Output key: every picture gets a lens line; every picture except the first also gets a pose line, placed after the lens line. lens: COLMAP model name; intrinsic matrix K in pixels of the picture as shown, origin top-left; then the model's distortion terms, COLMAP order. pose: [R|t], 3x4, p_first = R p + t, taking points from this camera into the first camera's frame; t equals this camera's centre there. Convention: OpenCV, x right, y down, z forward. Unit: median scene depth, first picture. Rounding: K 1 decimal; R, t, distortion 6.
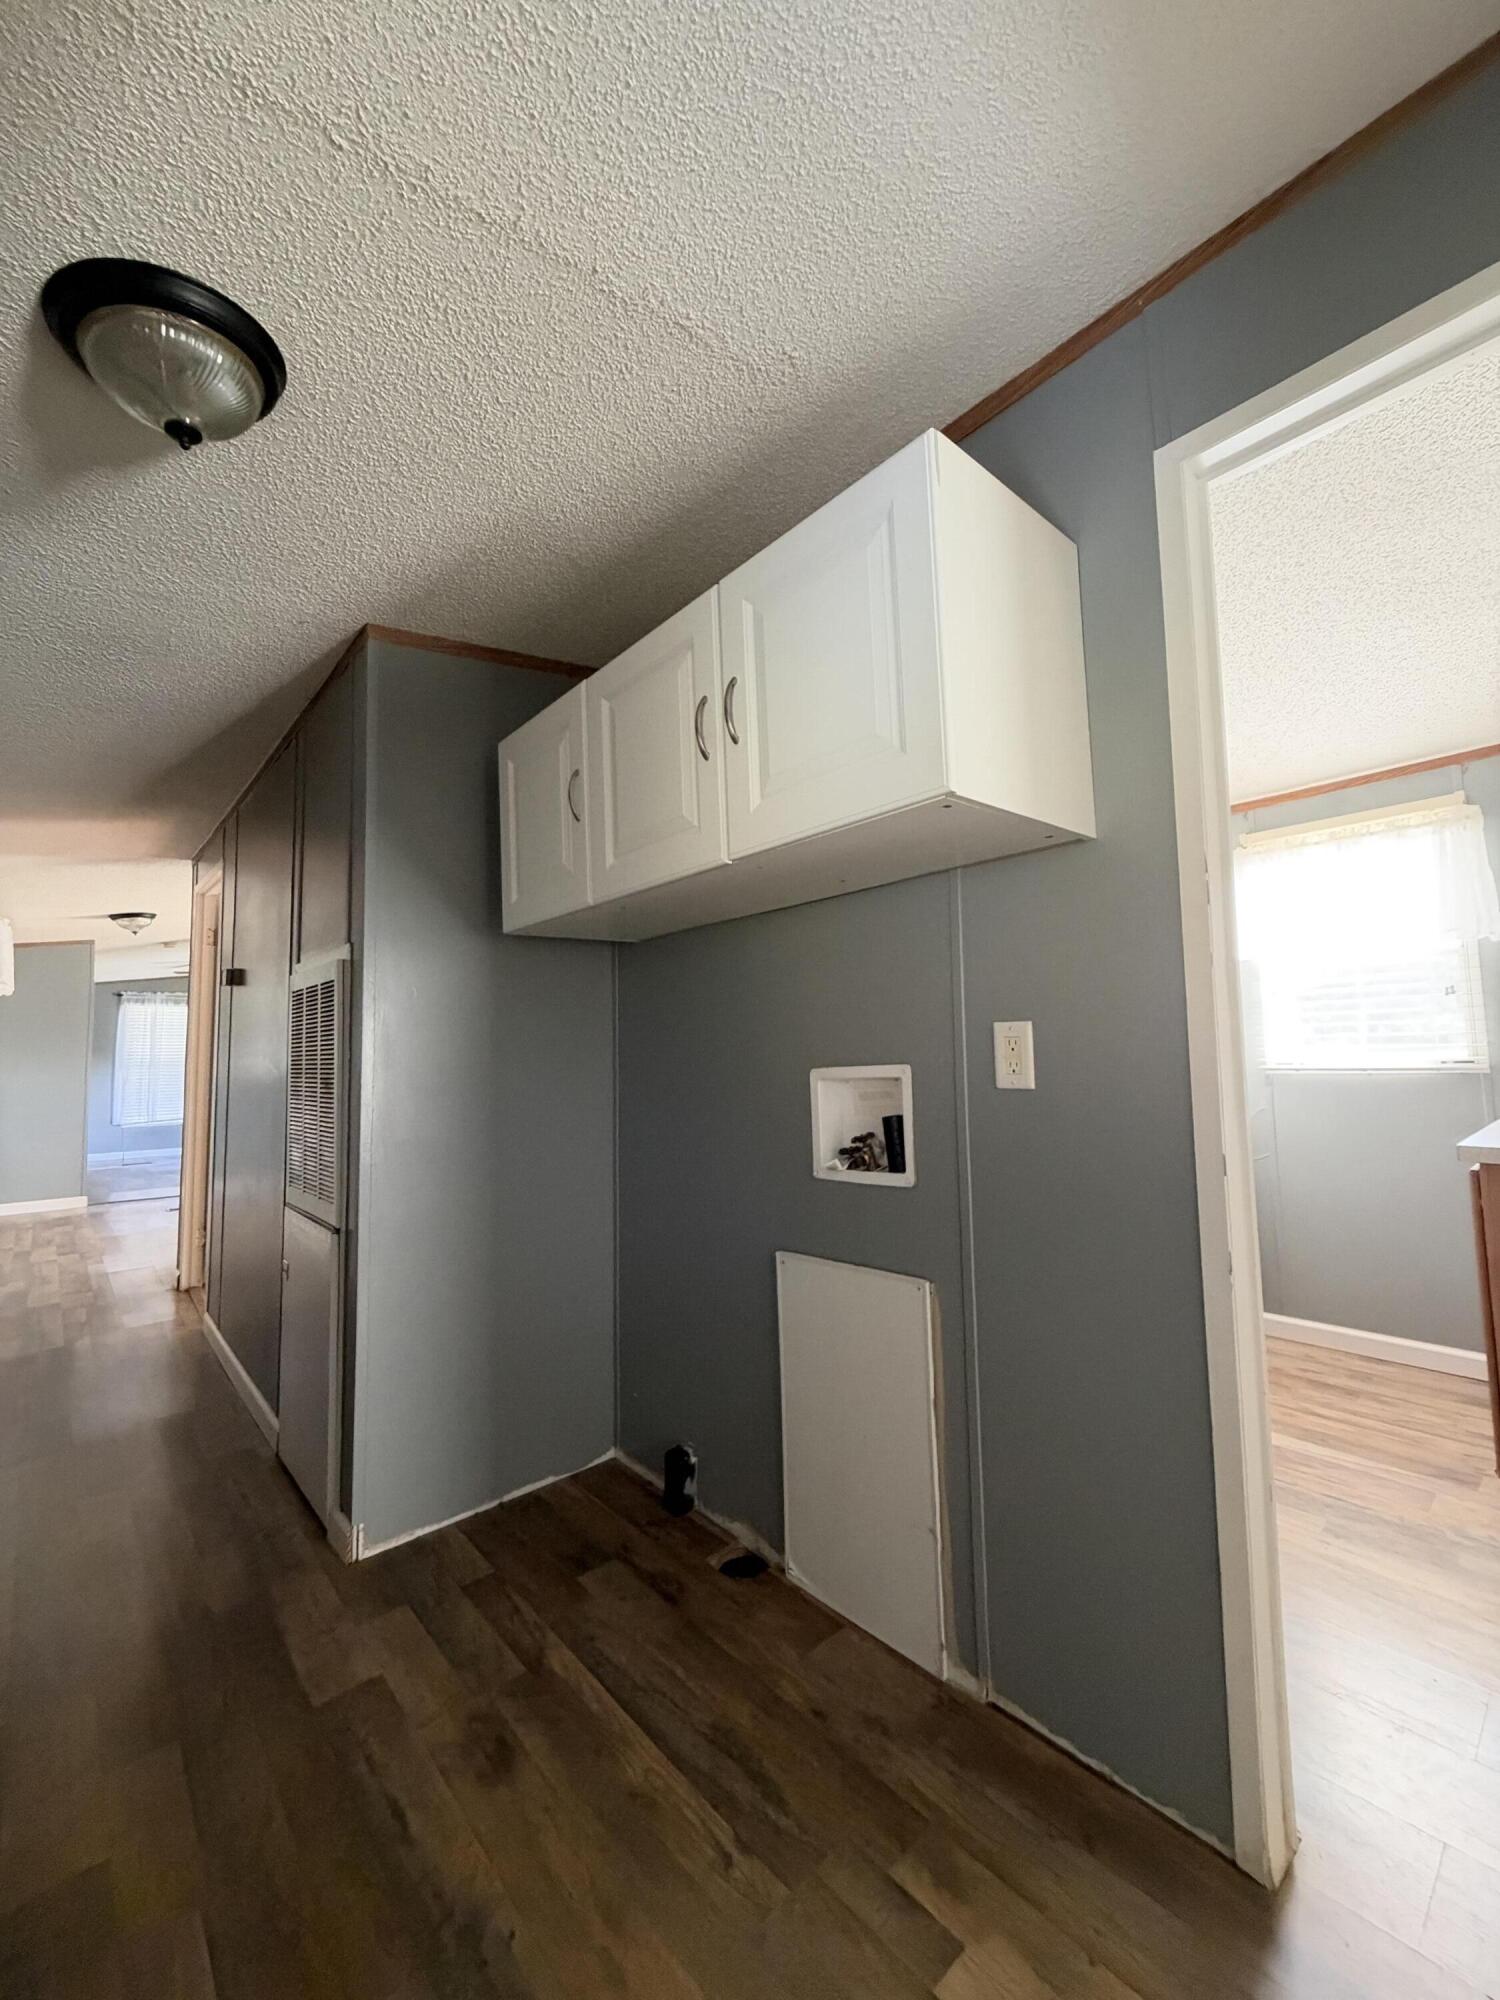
lens RADIAL K [[798.4, 0, 754.5], [0, 798.4, 995.3], [0, 0, 1]] dist [0.001169, 0.000078]
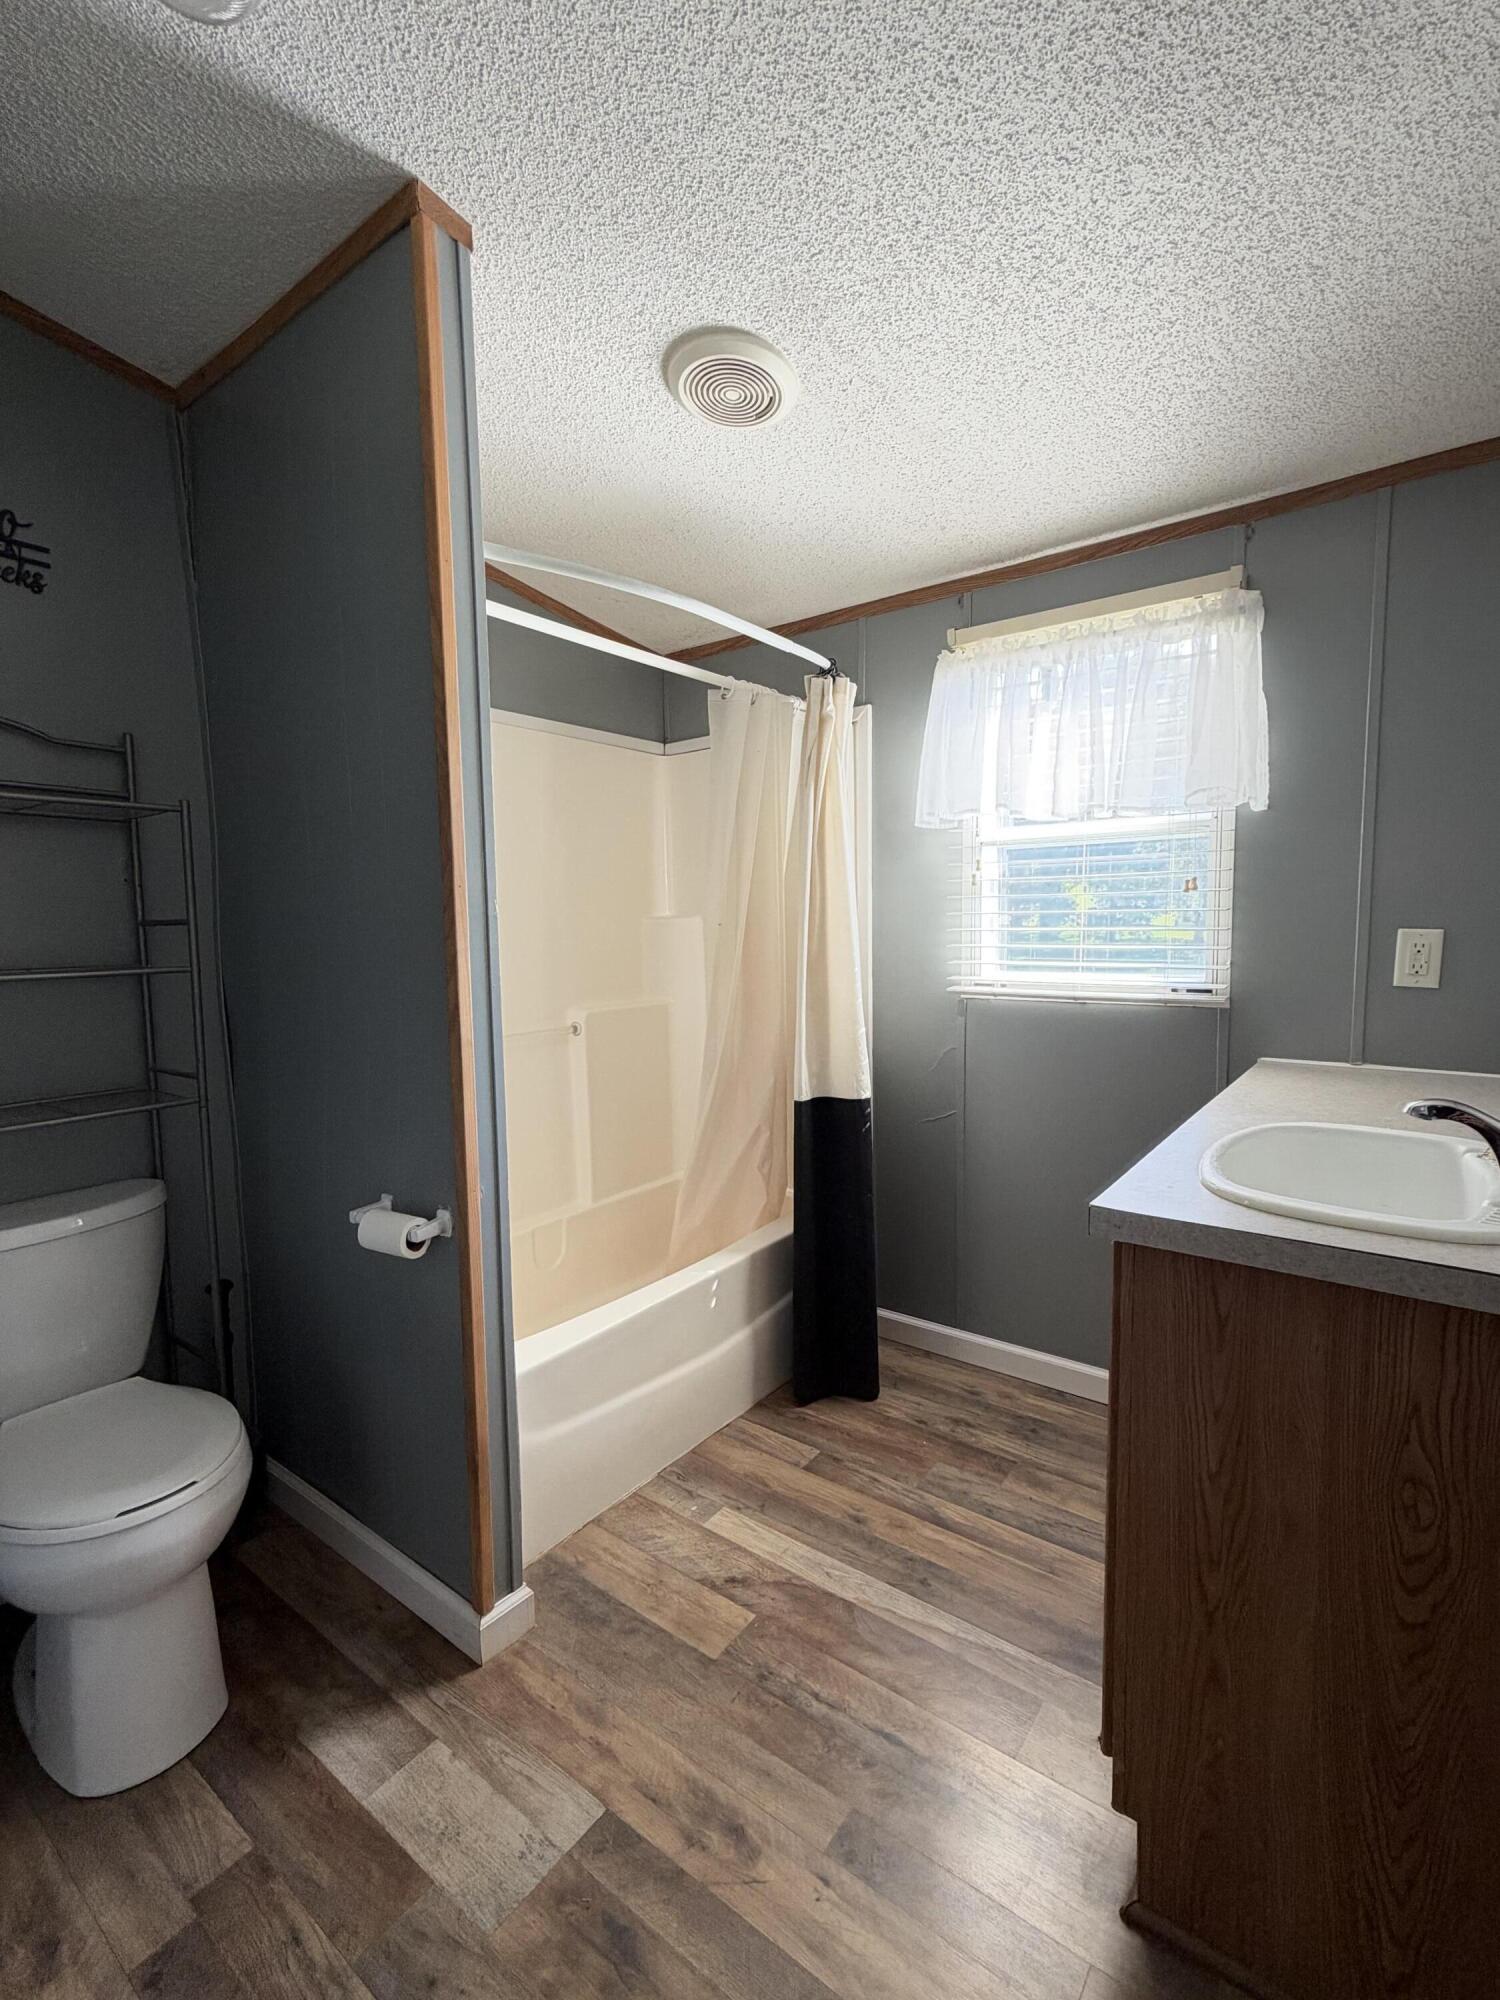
lens RADIAL K [[902.8, 0, 738.8], [0, 902.8, 996.8], [0, 0, 1]] dist [0.002539, -0.000356]
pose [[0.982914, -0.004152, 0.184019, 0.366196], [-0.024715, 0.987715, 0.154299, -0.020980], [-0.182399, -0.156211, 0.970736, 0.329984]]
